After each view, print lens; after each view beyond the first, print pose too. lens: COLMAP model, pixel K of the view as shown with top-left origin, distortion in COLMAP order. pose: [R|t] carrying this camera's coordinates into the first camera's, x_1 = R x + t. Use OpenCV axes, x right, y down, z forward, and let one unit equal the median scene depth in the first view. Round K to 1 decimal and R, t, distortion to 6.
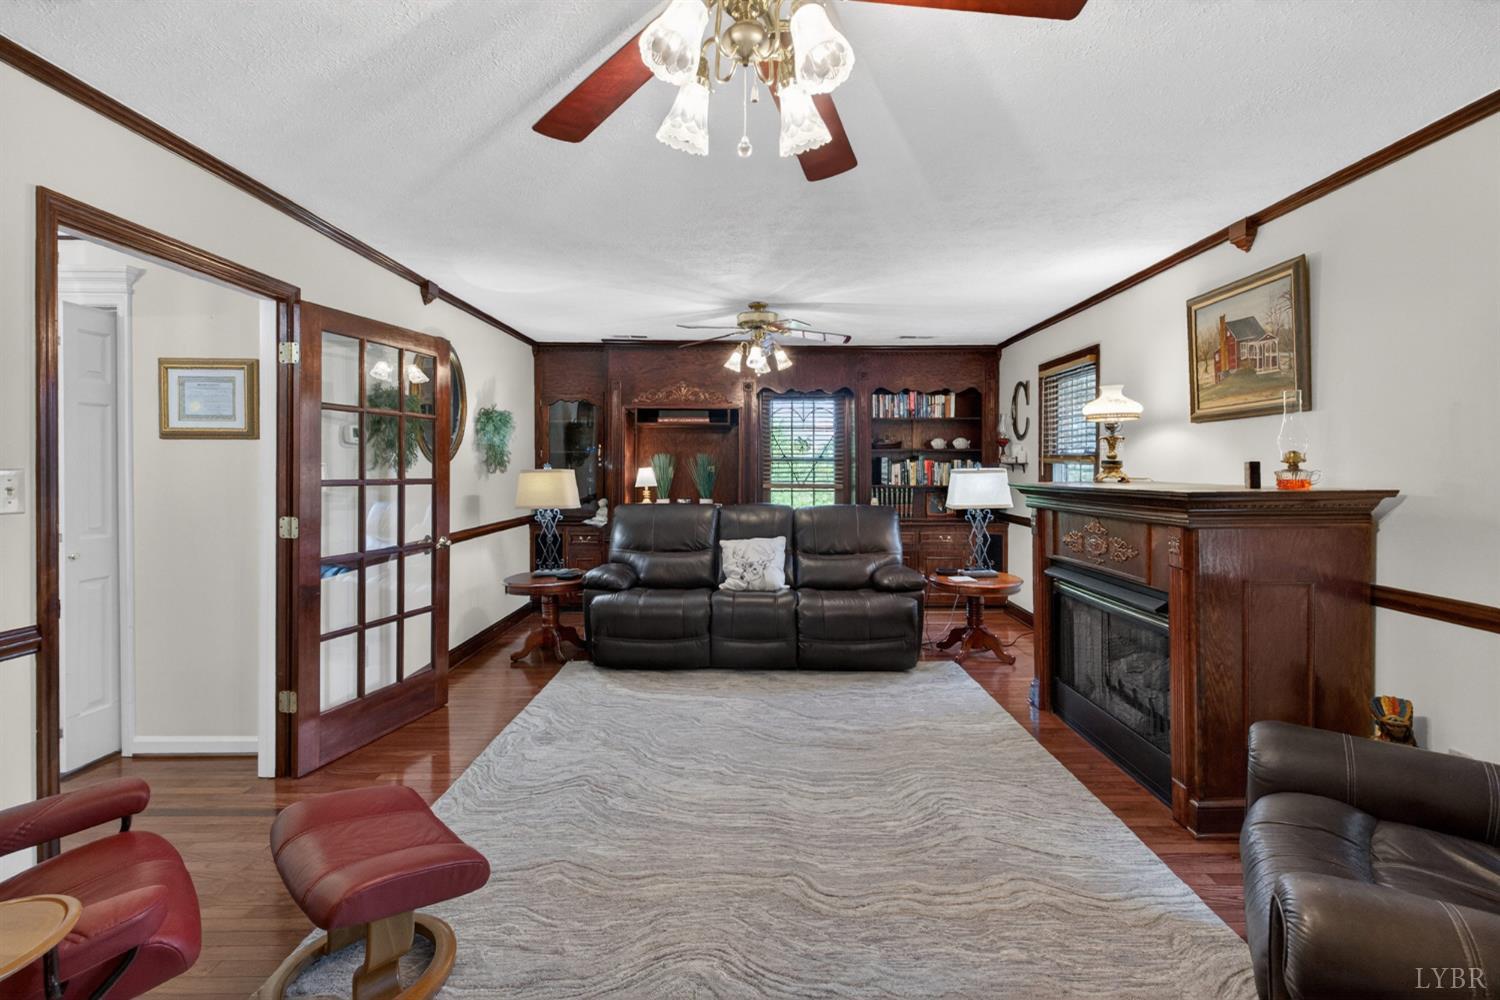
lens RADIAL K [[666.1, 0, 749.1], [0, 666.1, 469.6], [0, 0, 1]] dist [0.000058, -0.000130]
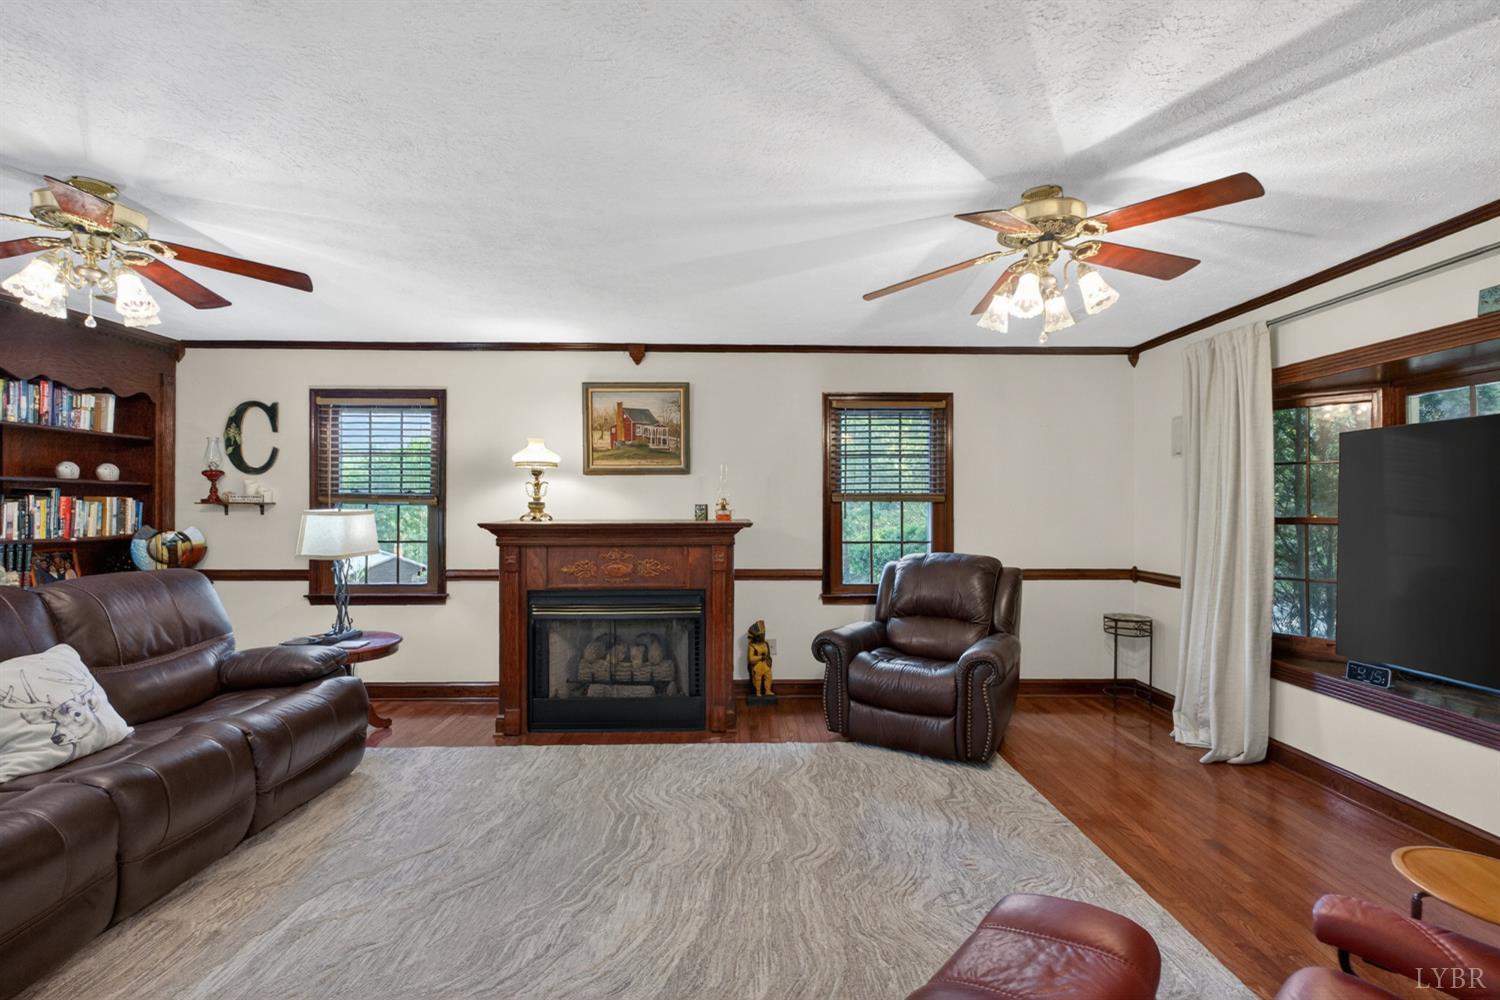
lens RADIAL K [[683.7, 0, 750.0], [0, 683.7, 500.0], [0, 0, 1]] dist [0.000817, -0.000057]
pose [[-0.041676, 0.012341, 0.999055, -0.785198], [0.004845, 0.999914, -0.012149, -0.000724], [-0.999119, 0.004334, -0.041732, 0.789084]]
